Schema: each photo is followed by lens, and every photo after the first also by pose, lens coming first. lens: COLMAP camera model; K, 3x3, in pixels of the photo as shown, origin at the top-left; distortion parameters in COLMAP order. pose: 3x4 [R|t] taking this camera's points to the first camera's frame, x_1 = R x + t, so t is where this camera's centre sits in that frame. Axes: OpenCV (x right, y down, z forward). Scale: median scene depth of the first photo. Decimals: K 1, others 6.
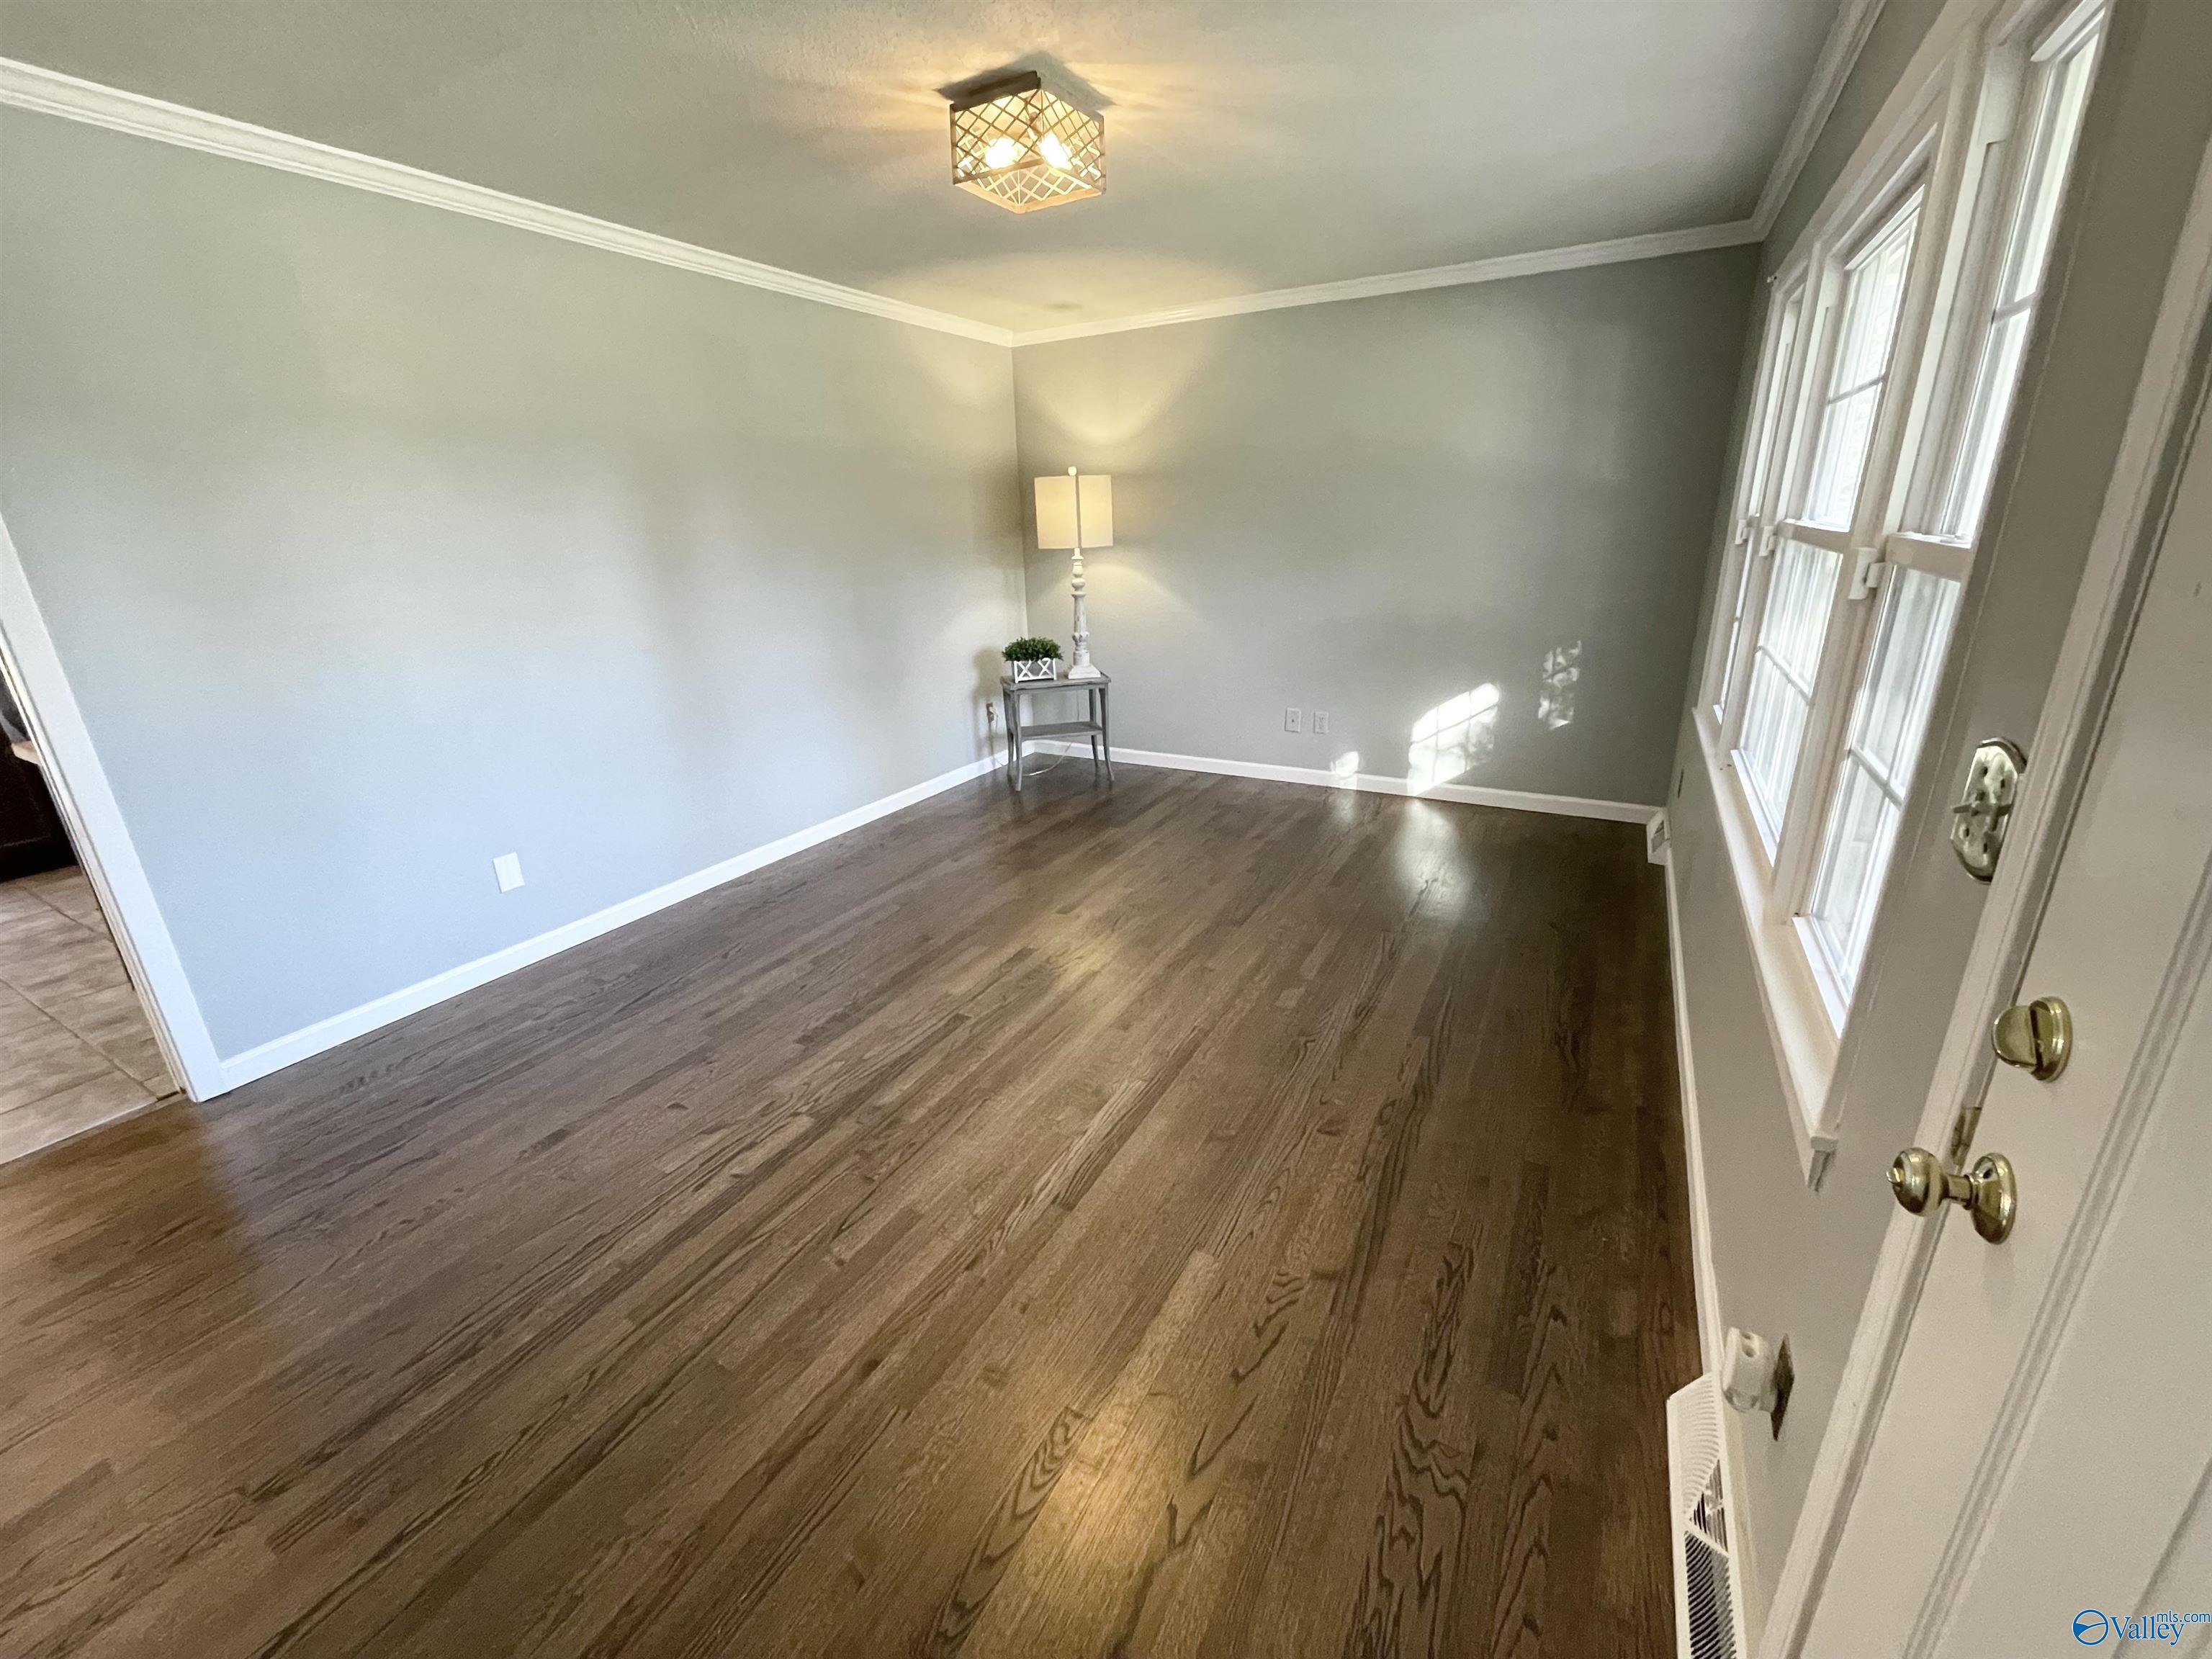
lens RADIAL K [[892.4, 0, 1100.4], [0, 892.4, 824.1], [0, 0, 1]] dist [0.000187, -0.000665]
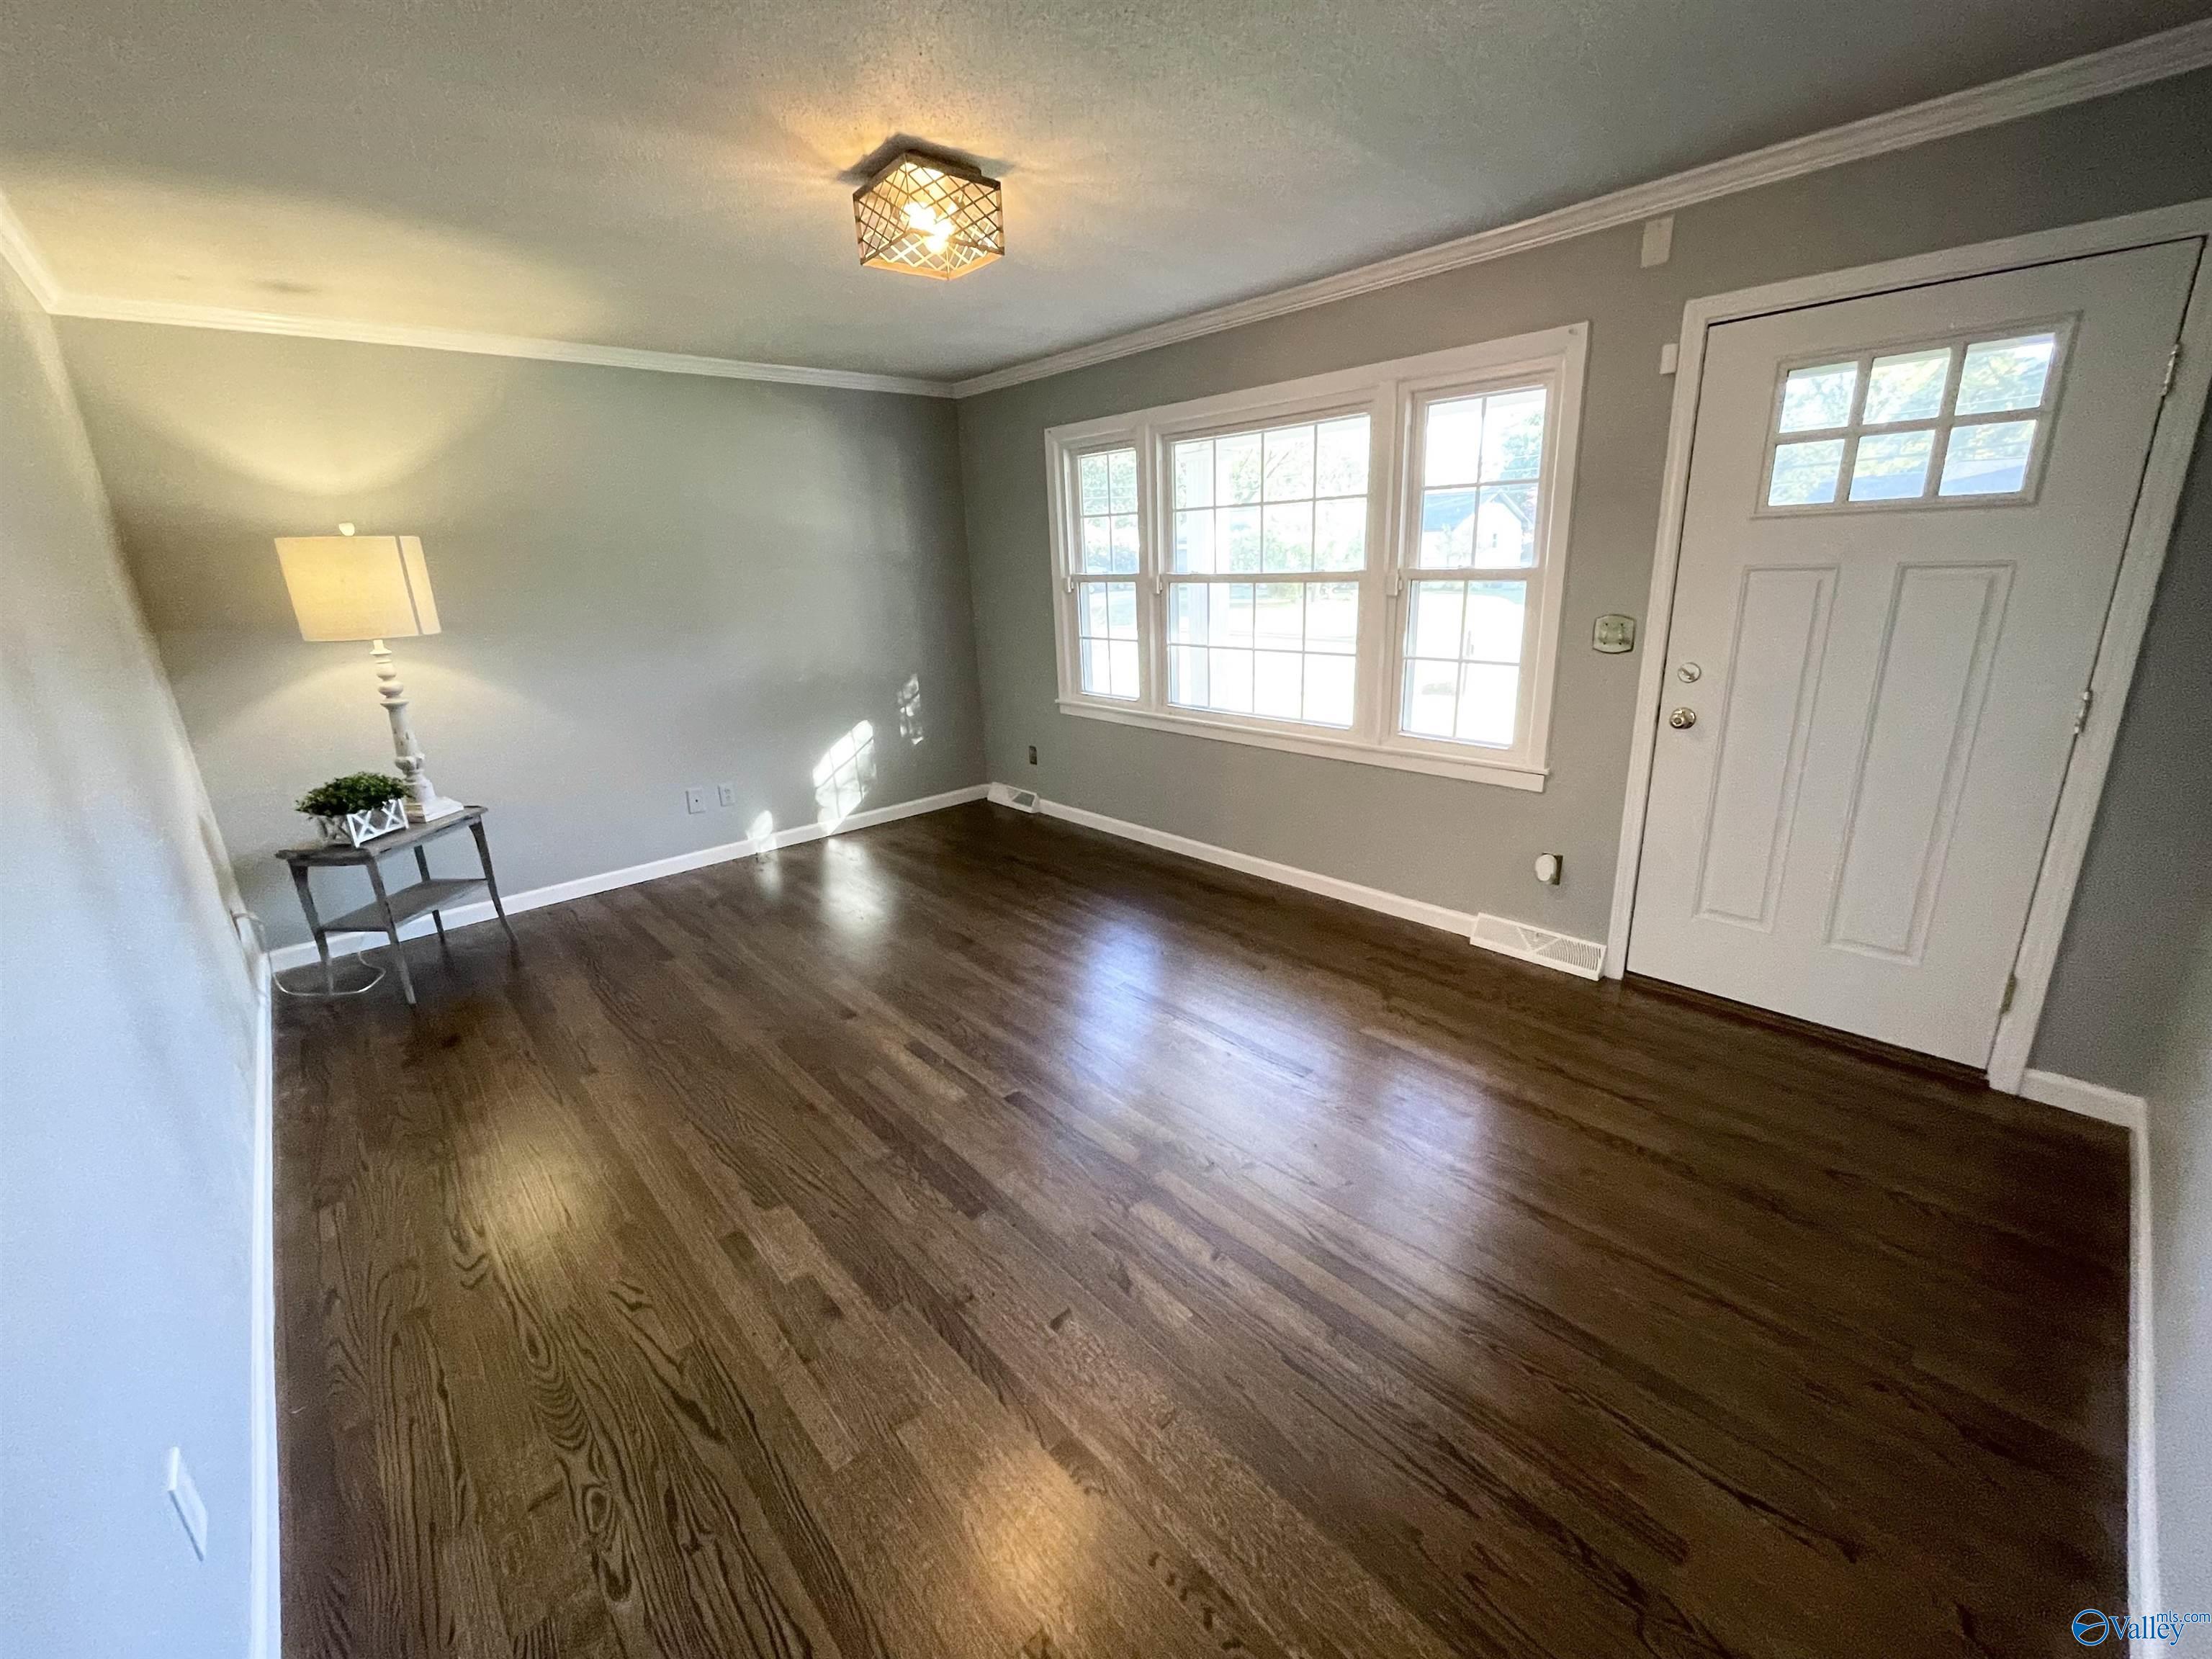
lens RADIAL K [[892.4, 0, 1109.9], [0, 892.4, 822.3], [0, 0, 1]] dist [0.000187, -0.000665]
pose [[0.307913, -0.256915, 0.916070, -0.552191], [0.338656, 0.929385, 0.146819, -0.092600], [-0.889102, 0.265025, 0.373176, 0.297080]]
